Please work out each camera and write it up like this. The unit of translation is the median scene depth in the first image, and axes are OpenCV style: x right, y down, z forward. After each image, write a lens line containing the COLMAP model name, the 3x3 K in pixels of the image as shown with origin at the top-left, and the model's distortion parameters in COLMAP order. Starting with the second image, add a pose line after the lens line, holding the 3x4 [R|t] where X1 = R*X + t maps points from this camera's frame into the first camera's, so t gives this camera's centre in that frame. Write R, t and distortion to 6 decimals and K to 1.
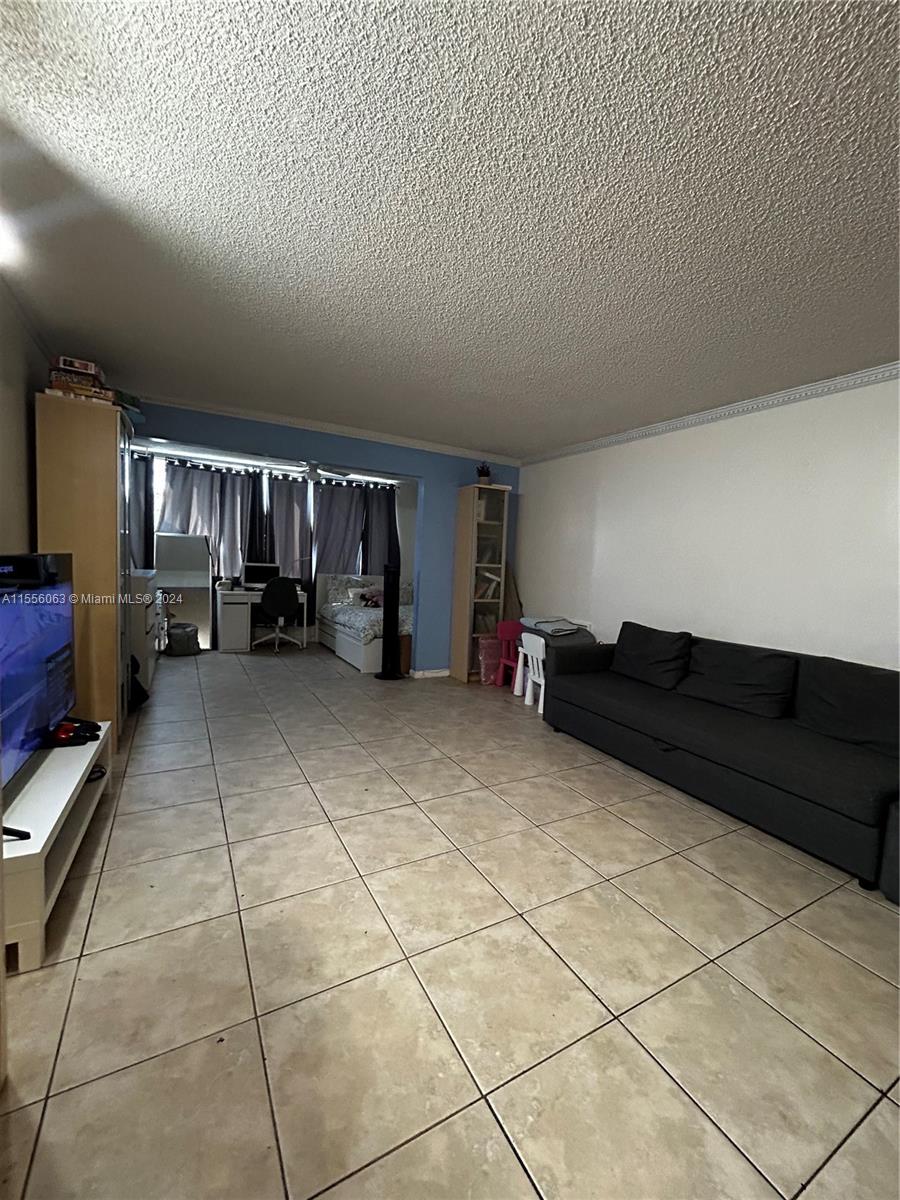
lens RADIAL K [[485.5, 0, 462.2], [0, 485.5, 598.6], [0, 0, 1]] dist [0.001332, -0.000352]
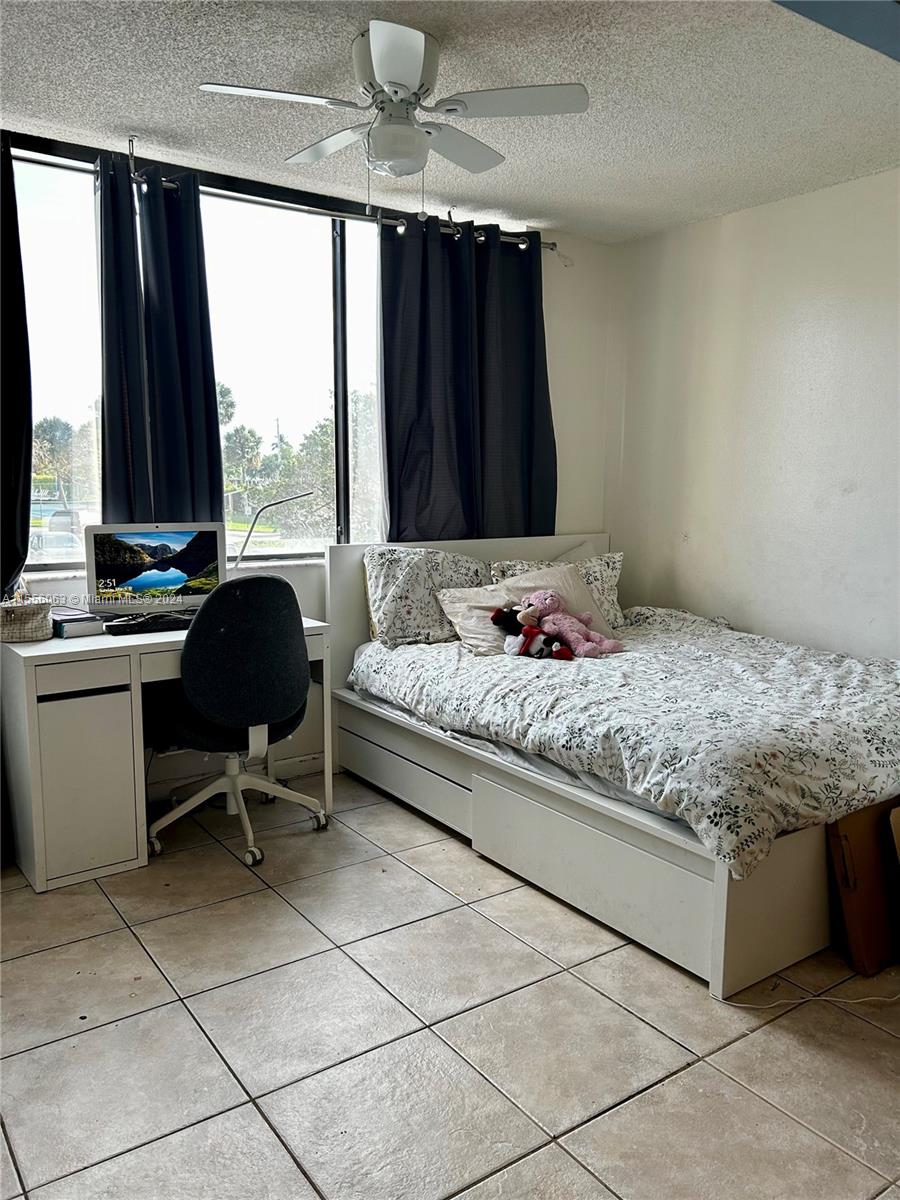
lens RADIAL K [[898.4, 0, 440.4], [0, 898.4, 608.8], [0, 0, 1]] dist [0.052255, -0.060327]
pose [[0.996845, -0.056364, 0.055891, -0.290747], [0.052655, 0.996446, 0.065751, -0.051221], [-0.059399, -0.062601, 0.996270, 0.496335]]
